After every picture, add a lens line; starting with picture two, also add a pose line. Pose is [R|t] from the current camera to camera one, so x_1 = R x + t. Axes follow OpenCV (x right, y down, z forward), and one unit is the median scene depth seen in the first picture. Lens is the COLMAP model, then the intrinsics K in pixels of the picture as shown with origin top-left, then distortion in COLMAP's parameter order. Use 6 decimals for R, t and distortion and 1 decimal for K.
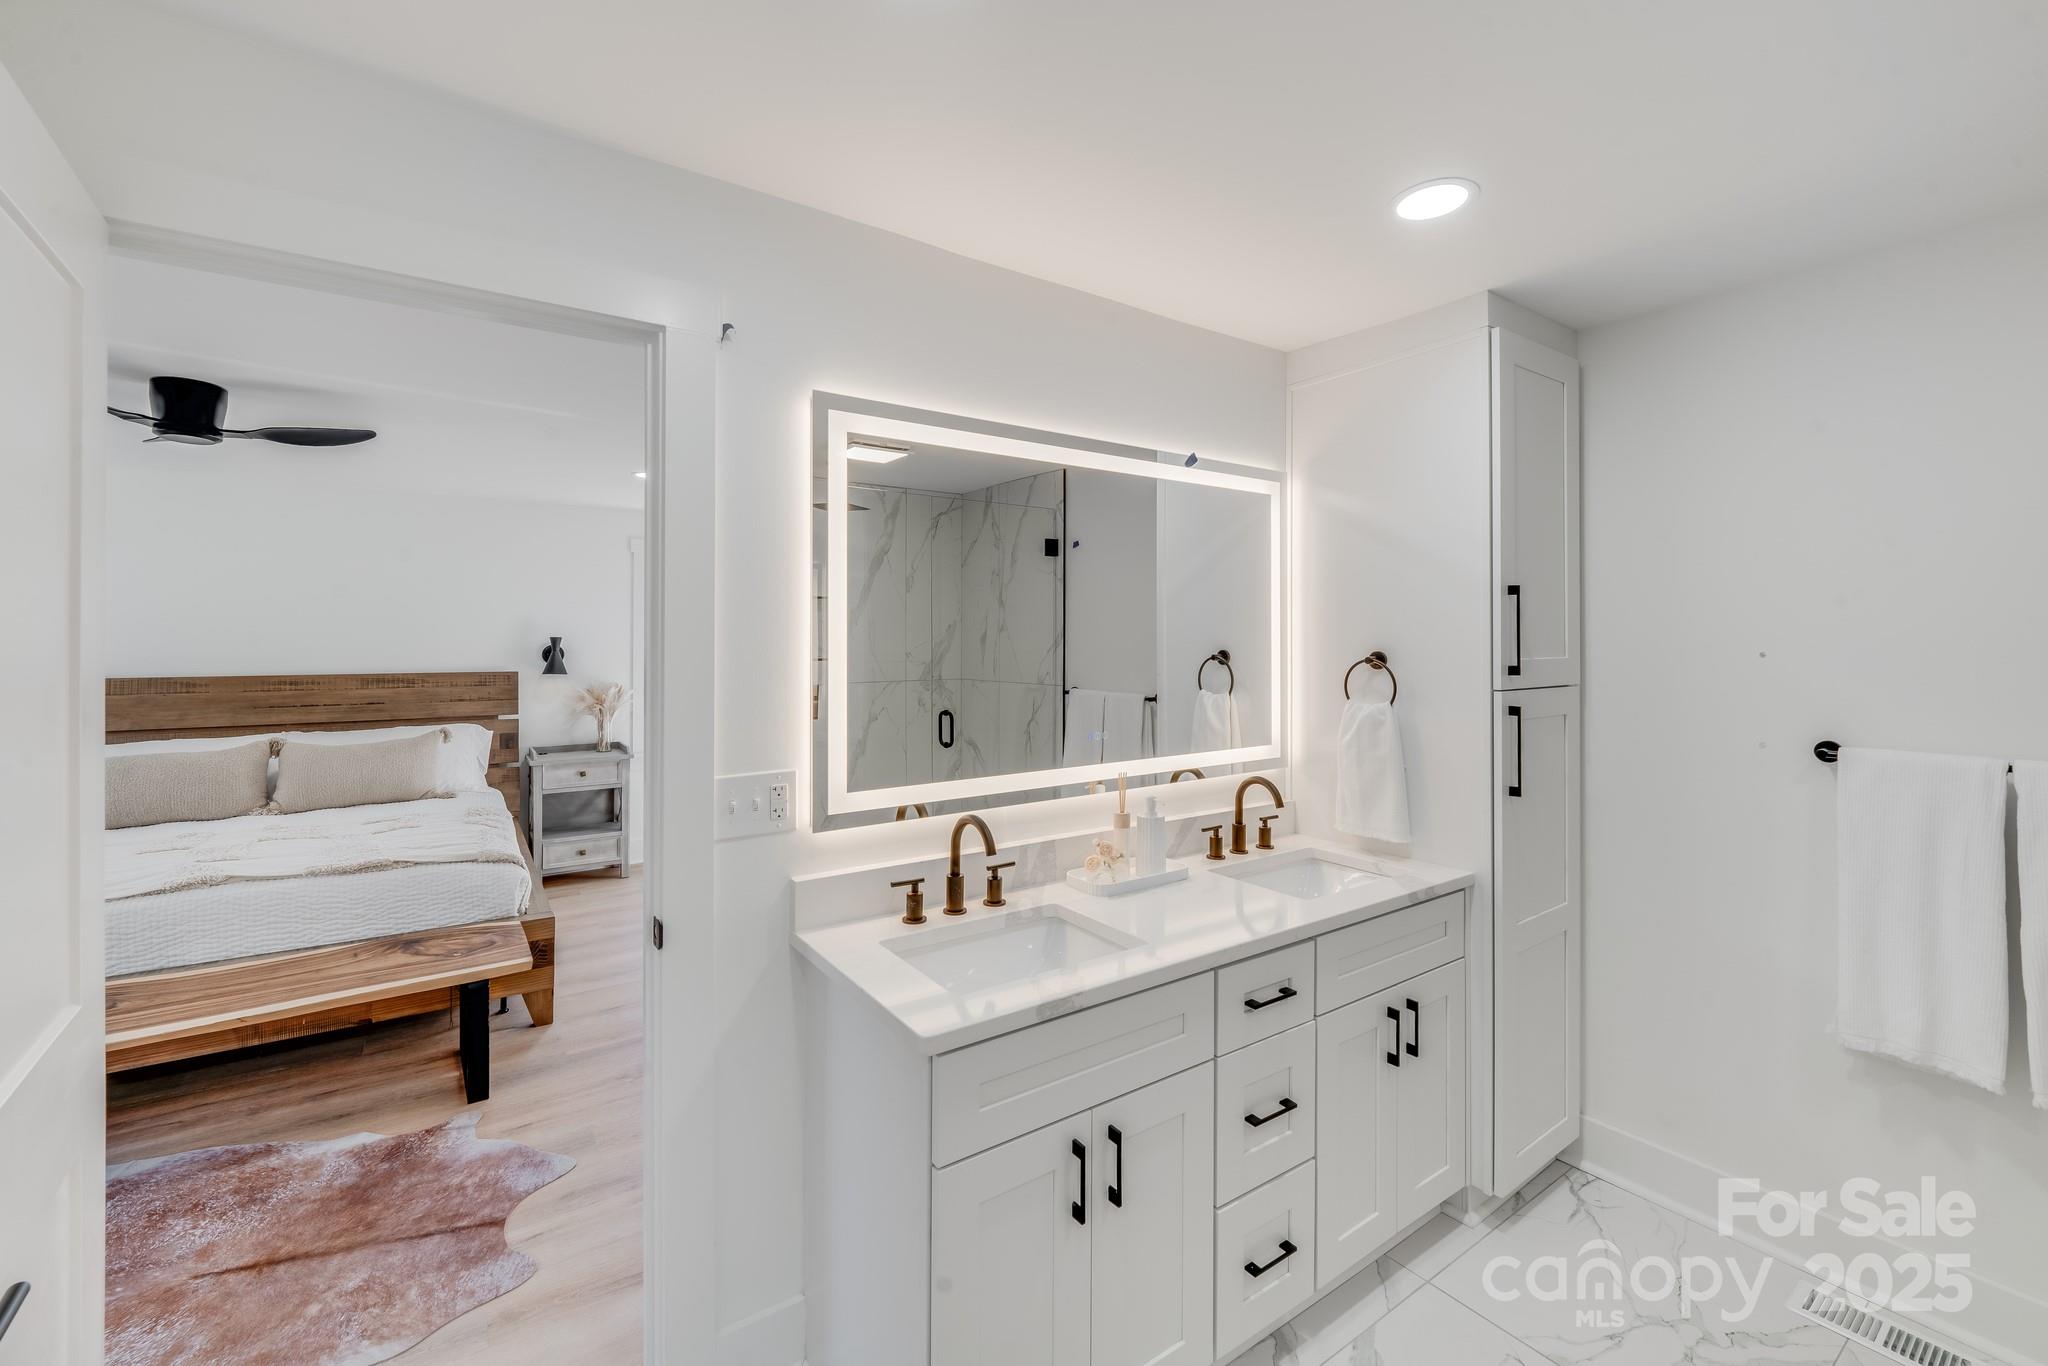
lens RADIAL K [[825.9, 0, 1019.8], [0, 825.9, 634.2], [0, 0, 1]] dist [-0.011263, -0.000096]
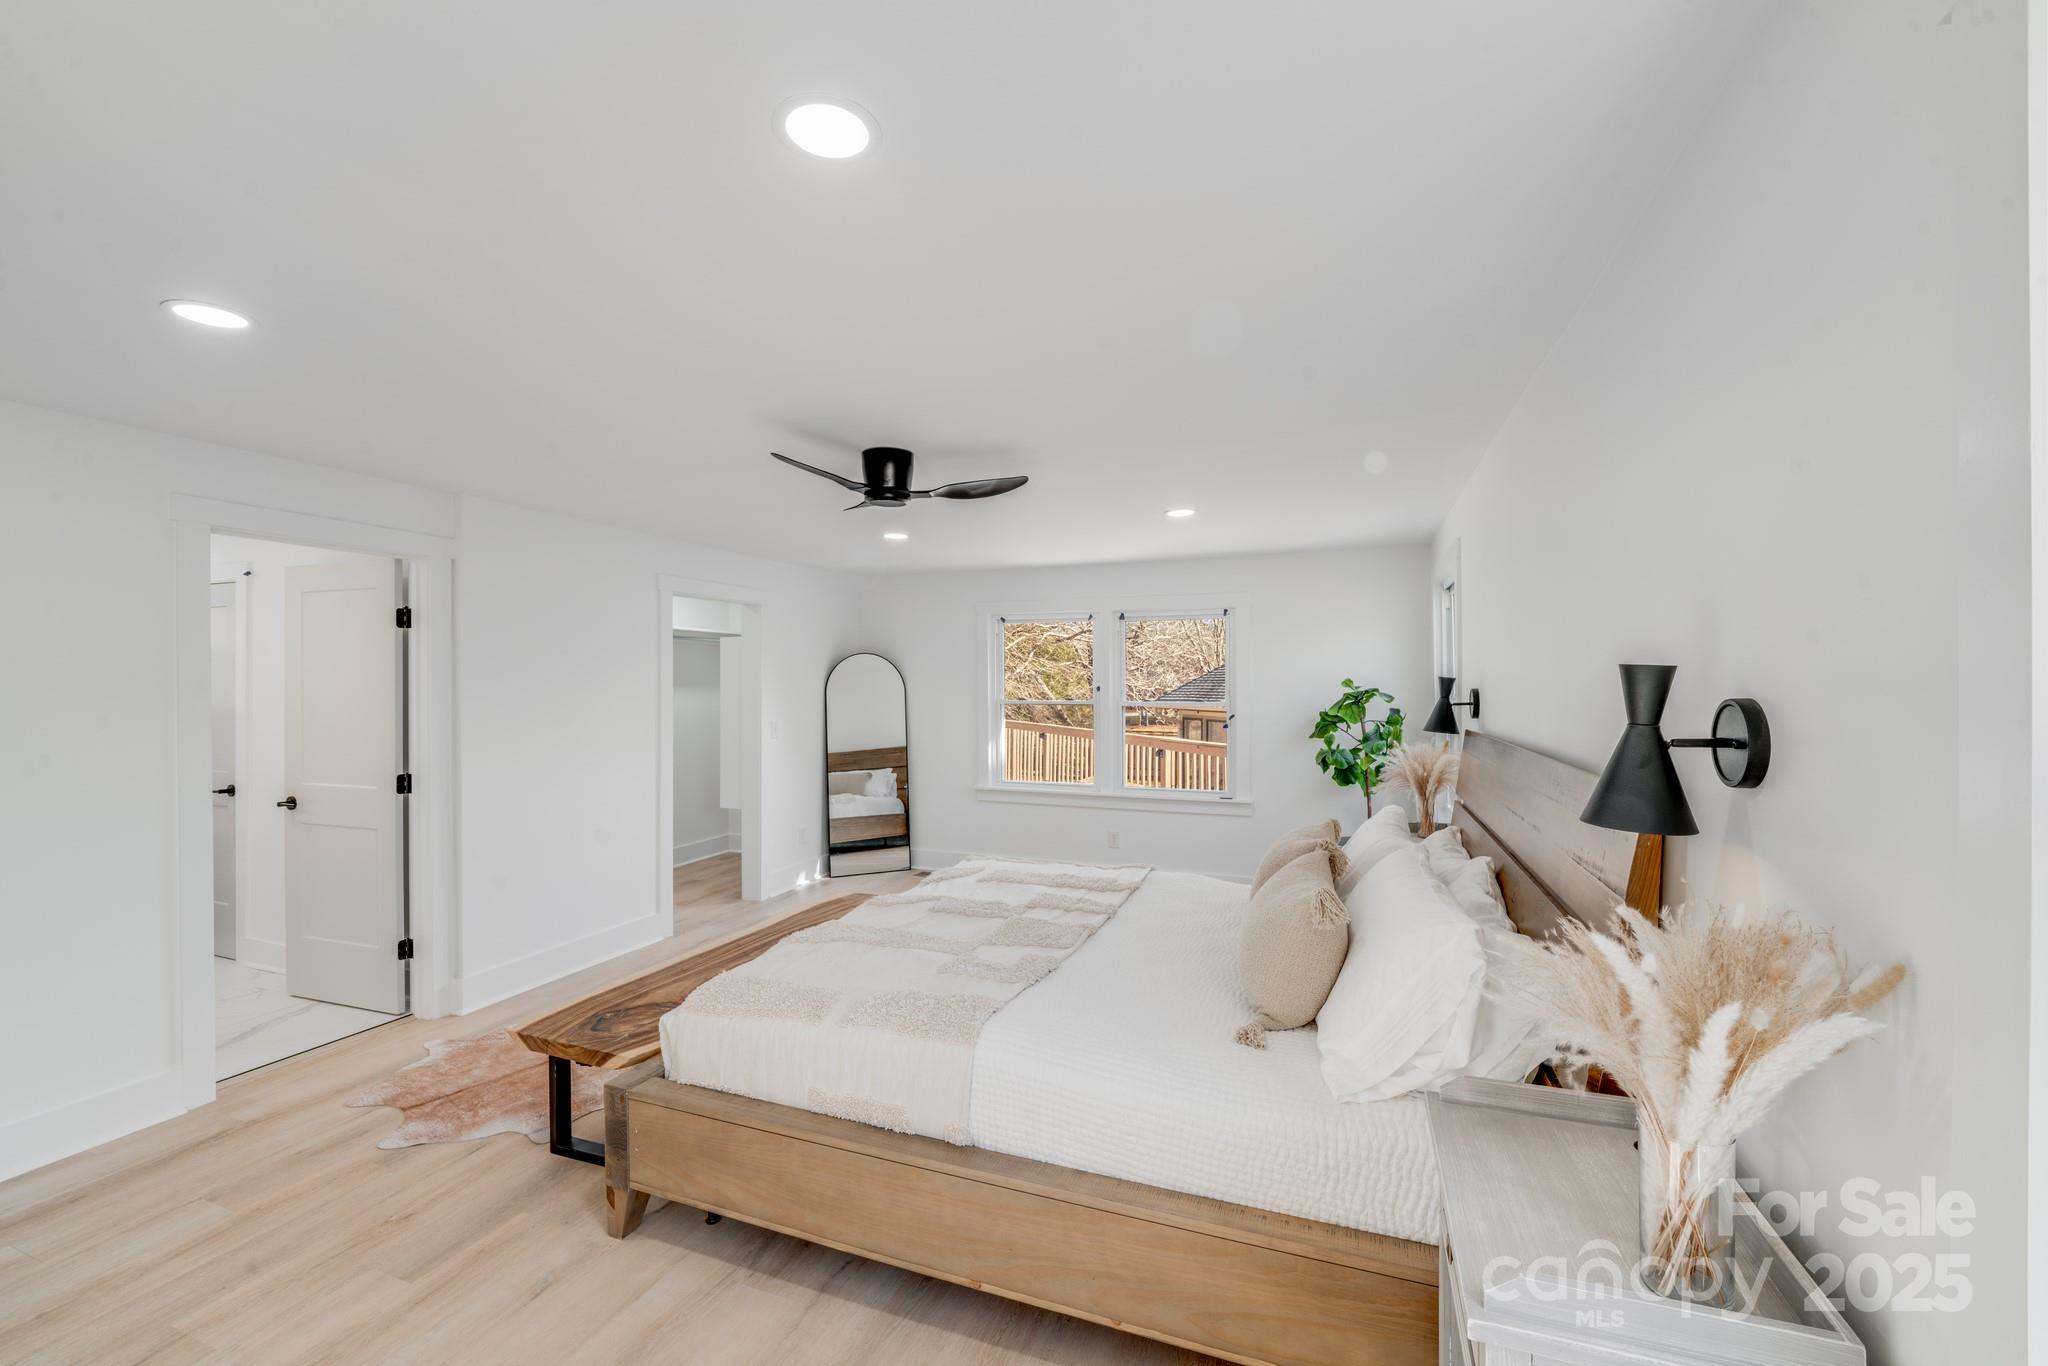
lens RADIAL K [[839.3, 0, 1014.1], [0, 839.3, 678.6], [0, 0, 1]] dist [-0.005928, -0.000681]
pose [[-0.836192, -0.001450, -0.548434, -0.350049], [0.007977, 0.999859, -0.014805, 0.011423], [0.548378, -0.016754, -0.836063, 1.338262]]
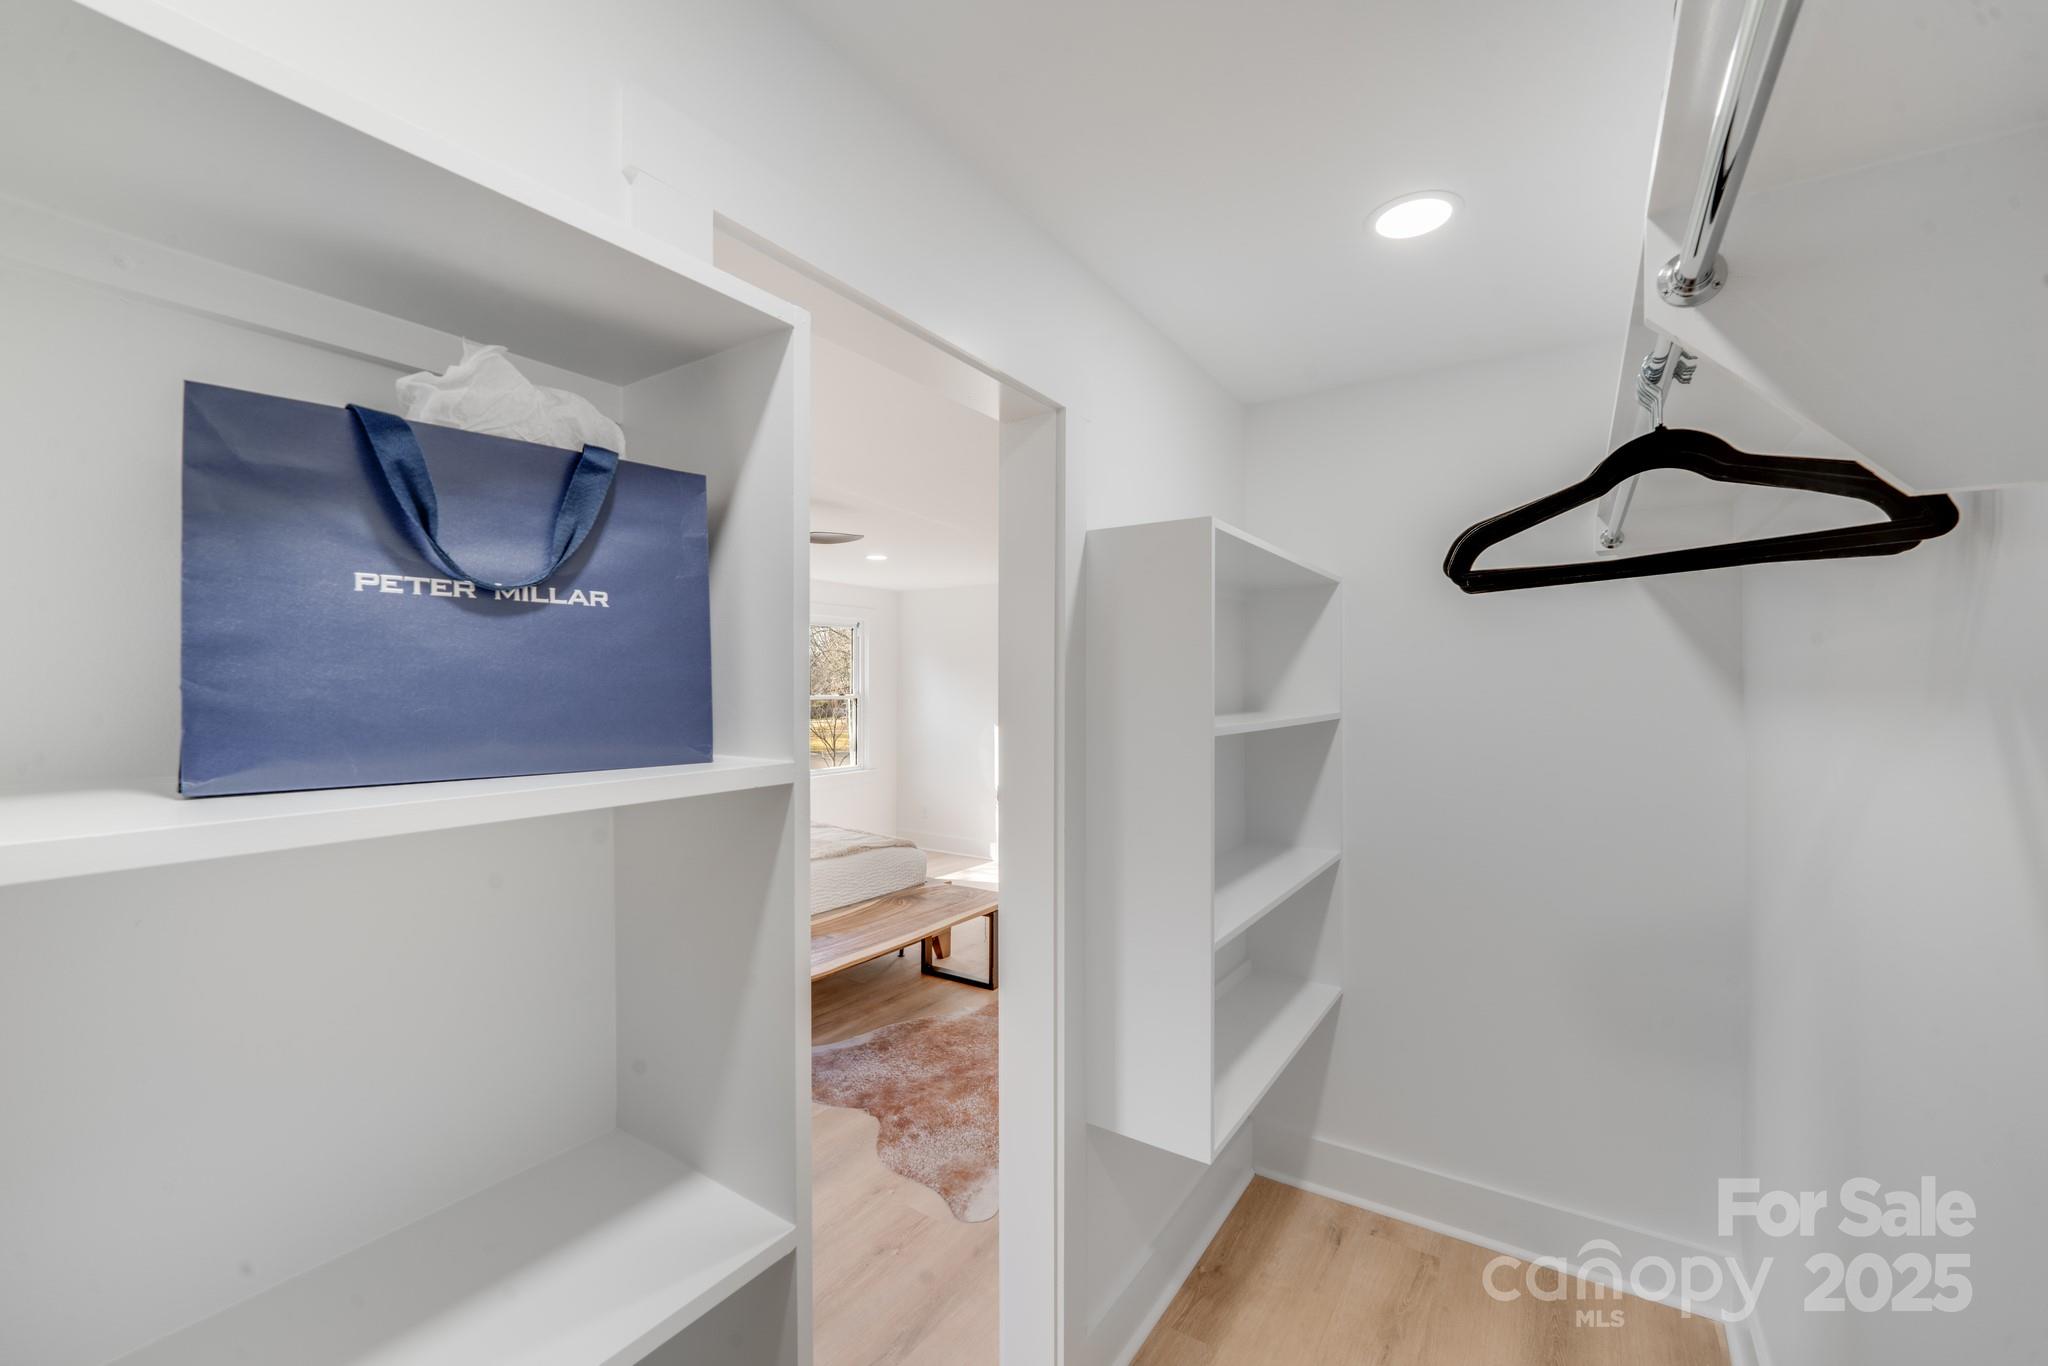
lens RADIAL K [[822.1, 0, 1015.3], [0, 822.1, 684.2], [0, 0, 1]] dist [0.005867, -0.000401]
pose [[0.932590, 0.007483, 0.360860, -0.732937], [-0.010669, 0.999920, 0.006838, -0.006782], [-0.360780, -0.010227, 0.932595, -0.274792]]
